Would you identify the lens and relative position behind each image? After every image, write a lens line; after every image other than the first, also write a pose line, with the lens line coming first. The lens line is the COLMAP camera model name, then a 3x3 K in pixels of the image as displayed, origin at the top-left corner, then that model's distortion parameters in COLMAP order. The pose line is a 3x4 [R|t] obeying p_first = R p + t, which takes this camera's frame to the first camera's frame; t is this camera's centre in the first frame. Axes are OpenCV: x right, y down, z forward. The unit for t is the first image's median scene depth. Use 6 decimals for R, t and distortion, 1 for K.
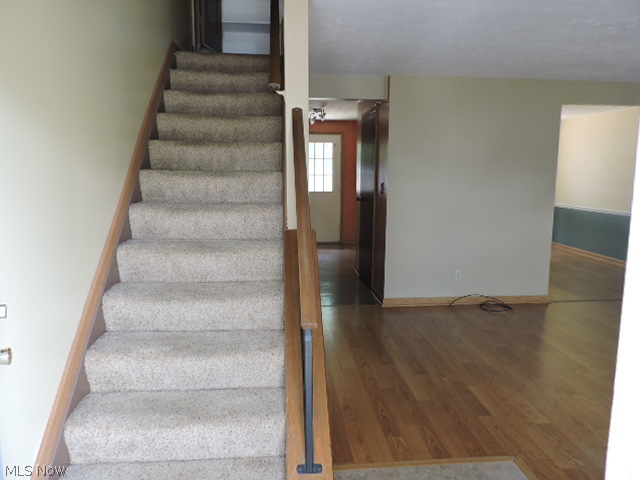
lens RADIAL K [[461.2, 0, 321.2], [0, 461.2, 240.0], [0, 0, 1]] dist [-0.006005, -0.003301]
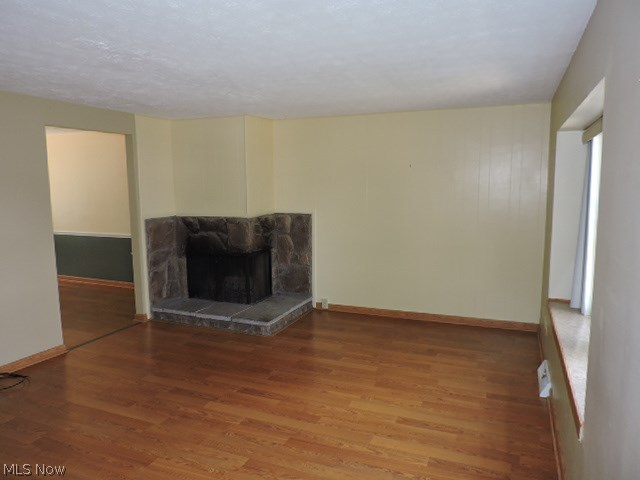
lens RADIAL K [[461.2, 0, 319.9], [0, 461.2, 238.1], [0, 0, 1]] dist [-0.006005, -0.003301]
pose [[0.472258, -0.114989, 0.873928, -0.014566], [0.139983, 0.988656, 0.054440, -0.060966], [-0.870274, 0.096626, 0.482997, 0.153150]]
